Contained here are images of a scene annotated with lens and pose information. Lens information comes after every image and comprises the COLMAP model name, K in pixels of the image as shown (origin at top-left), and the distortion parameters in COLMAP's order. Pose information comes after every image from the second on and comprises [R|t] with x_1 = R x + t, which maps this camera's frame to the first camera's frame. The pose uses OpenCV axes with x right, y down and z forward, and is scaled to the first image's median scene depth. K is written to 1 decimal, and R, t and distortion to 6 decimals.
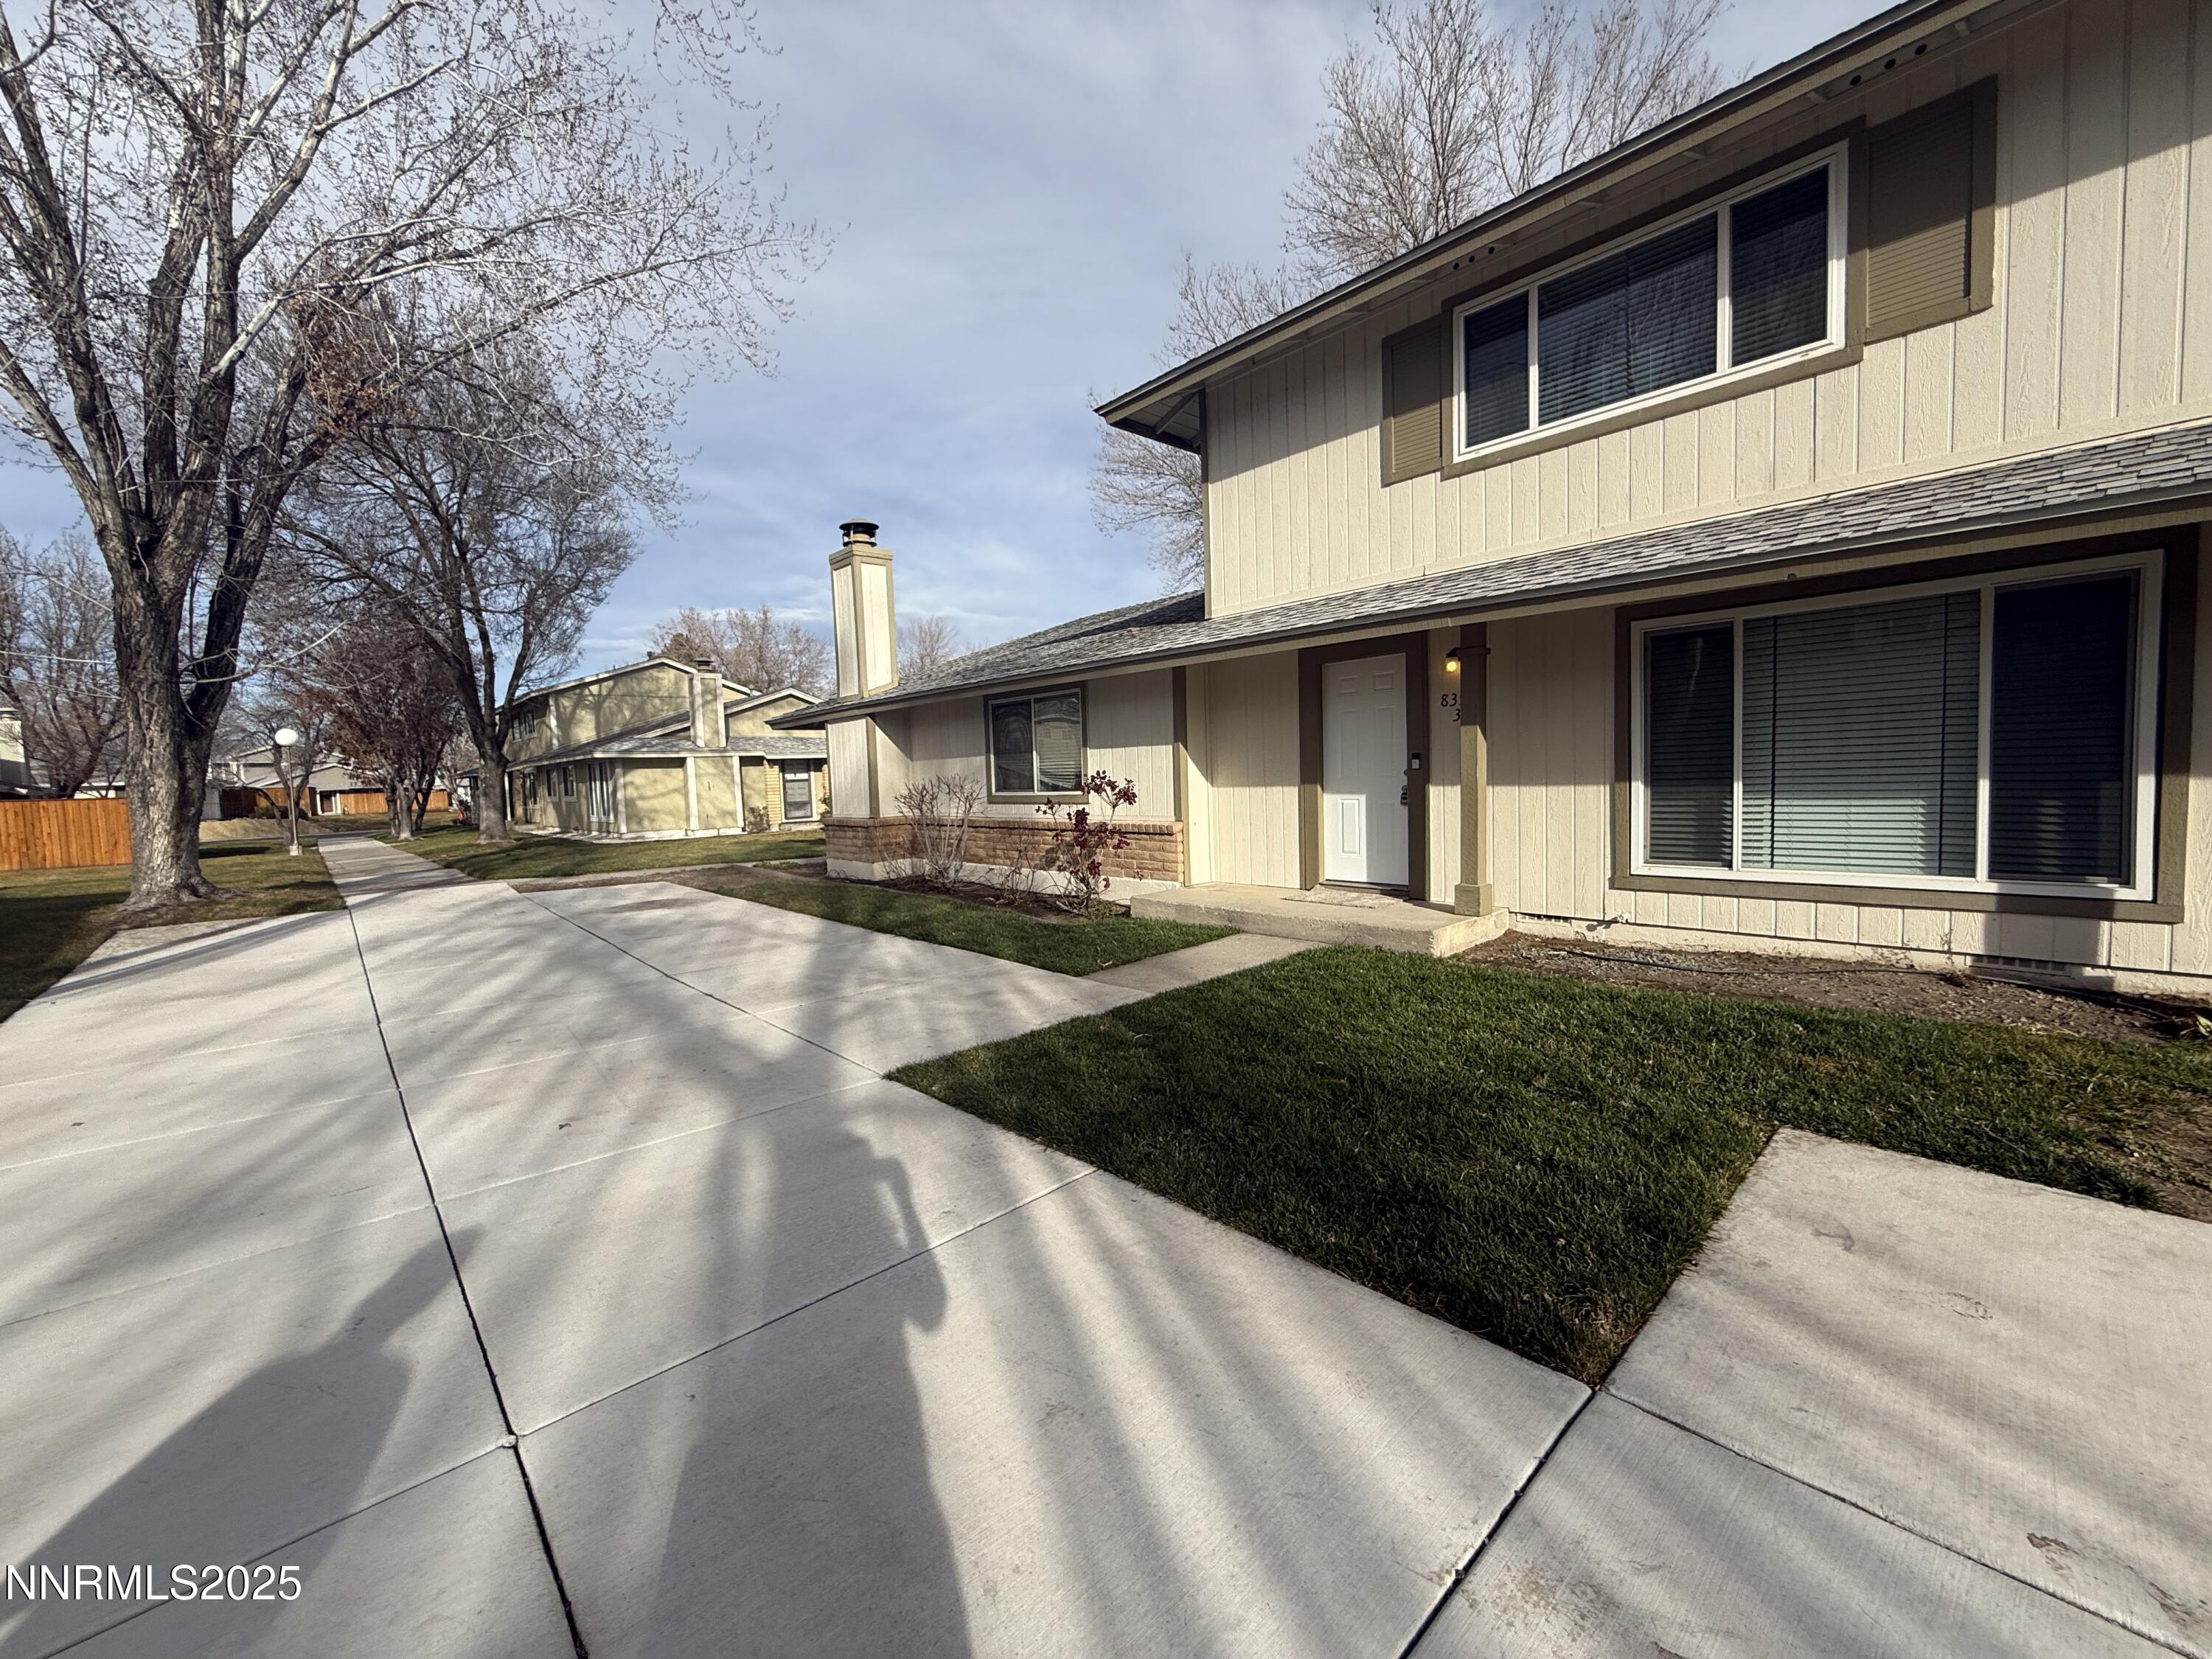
lens RADIAL K [[879.9, 0, 1096.9], [0, 879.9, 830.3], [0, 0, 1]] dist [-0.000538, 0.000103]
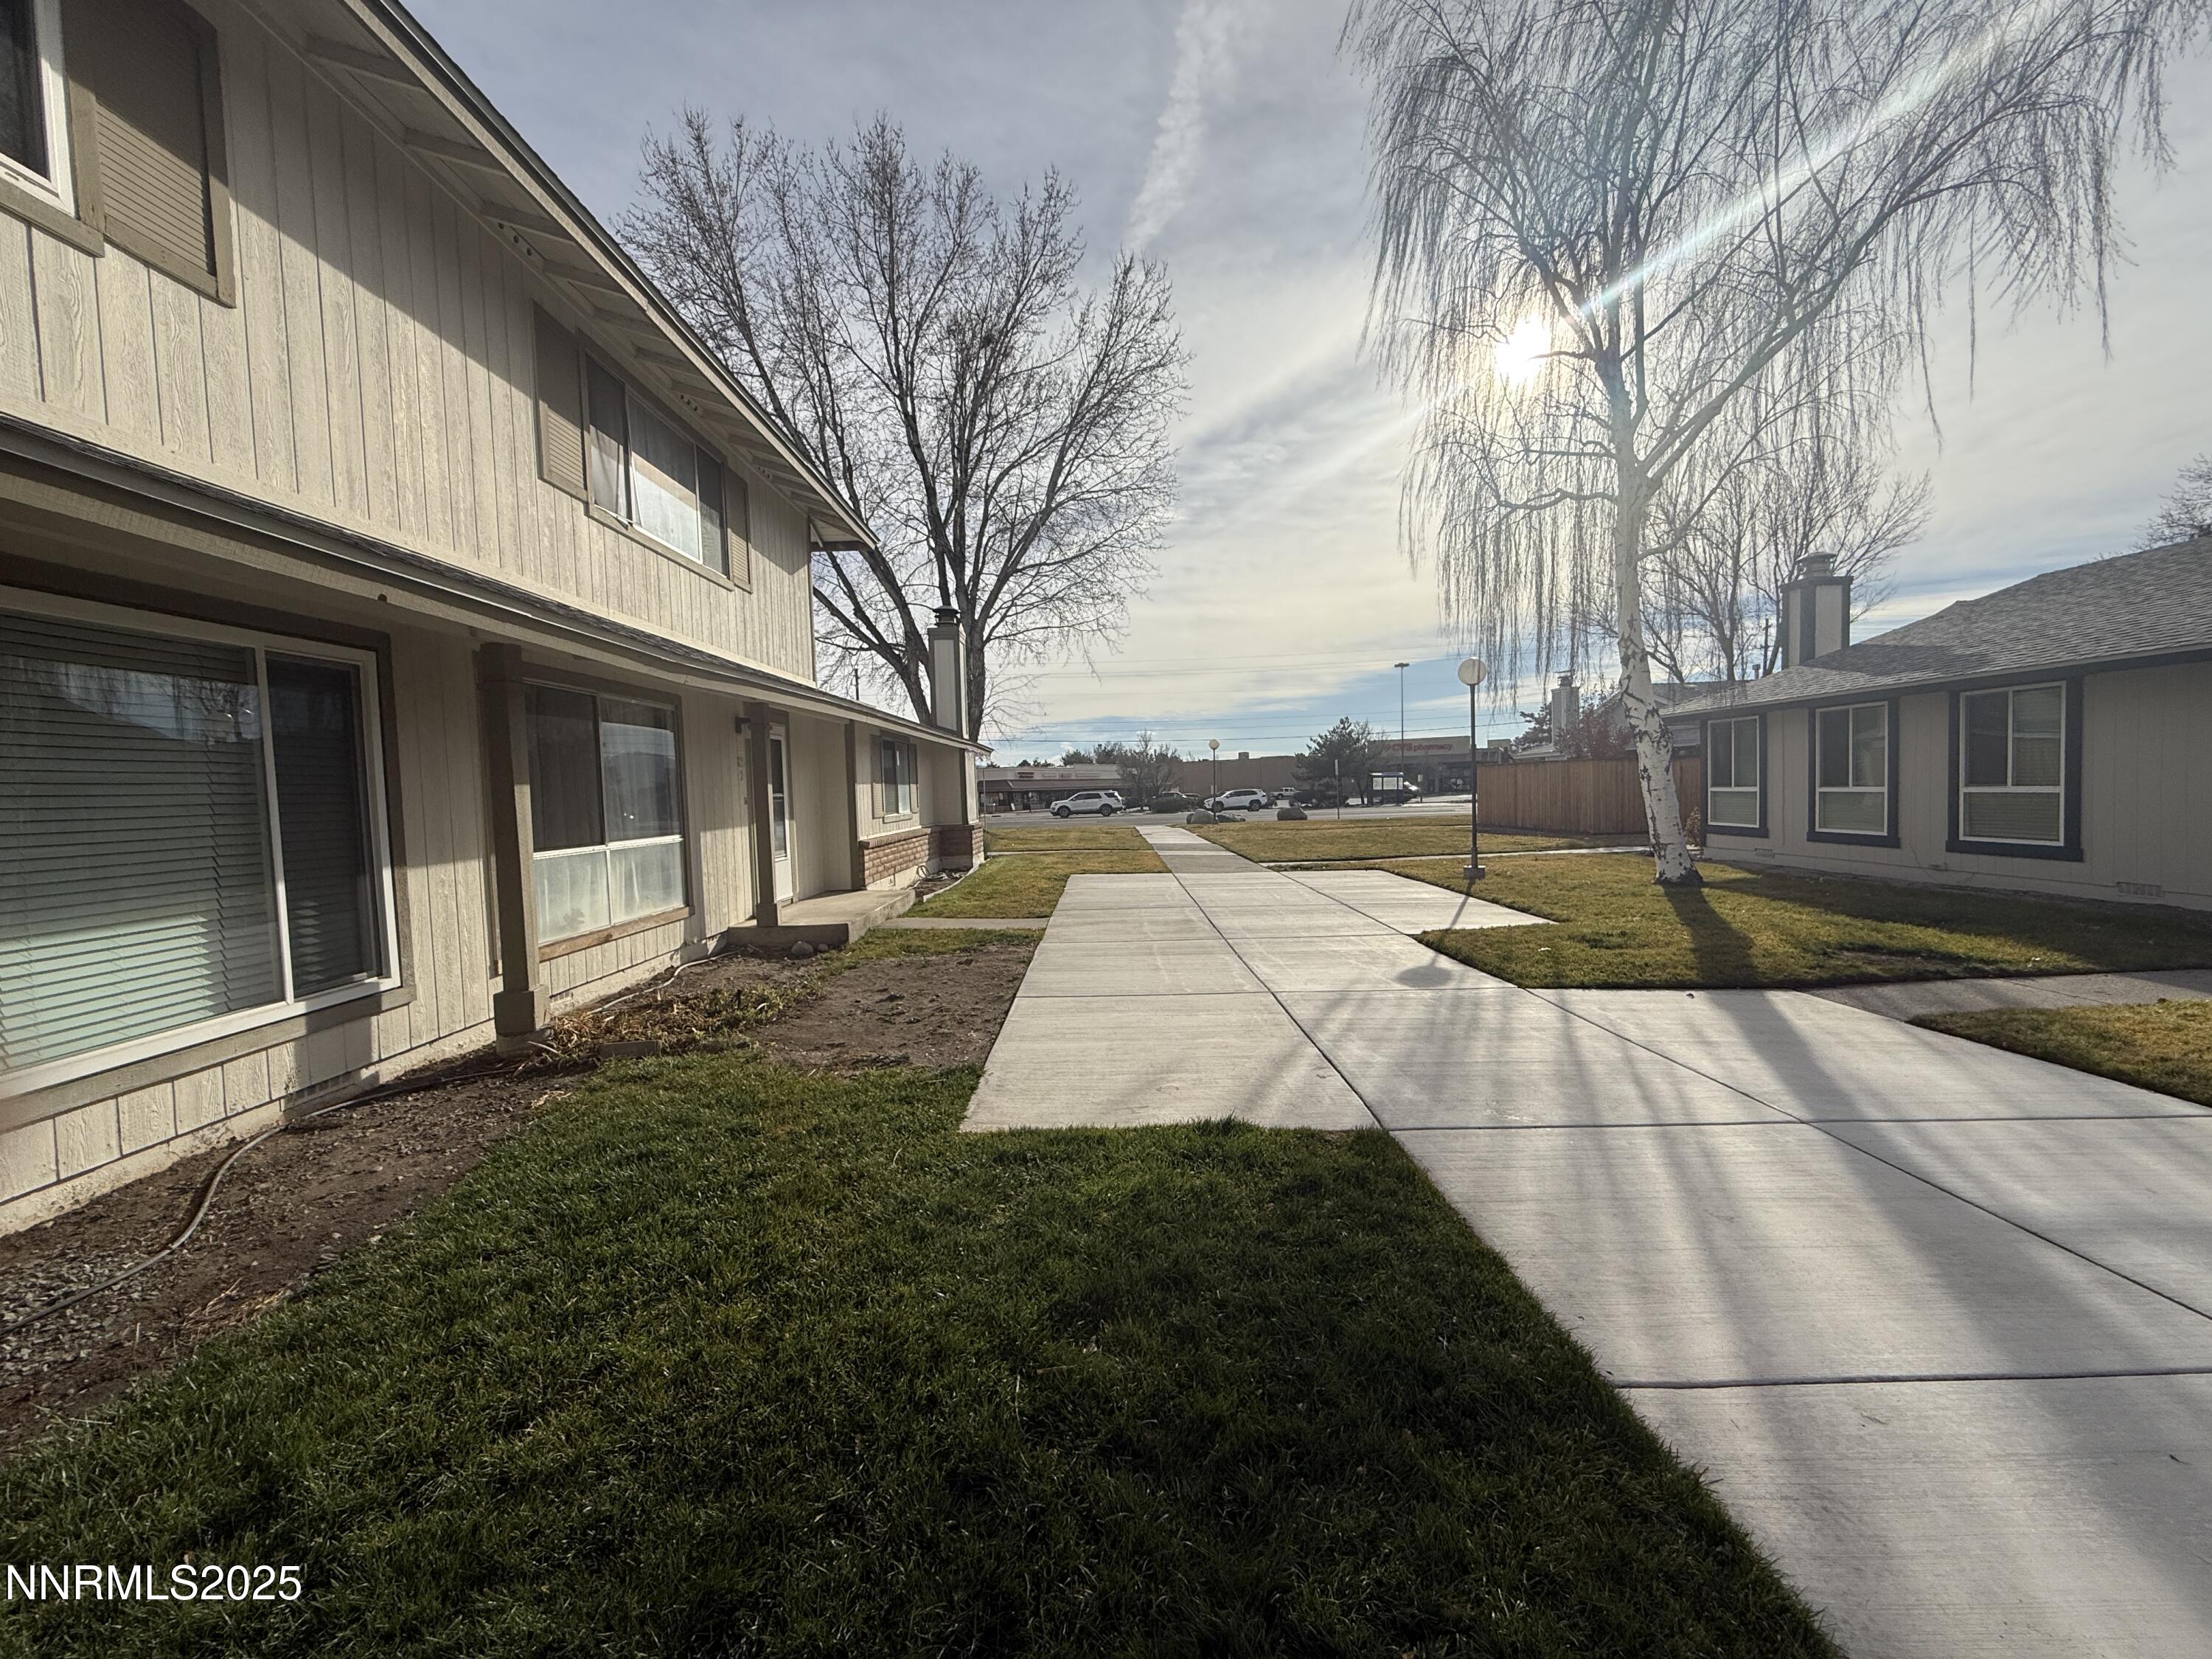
lens RADIAL K [[879.9, 0, 1096.9], [0, 879.9, 830.3], [0, 0, 1]] dist [-0.000538, 0.000103]
pose [[-0.732590, 0.026411, 0.680157, -0.092249], [0.100355, 0.992518, 0.069552, -0.068193], [-0.673231, 0.119210, -0.729759, 0.862341]]
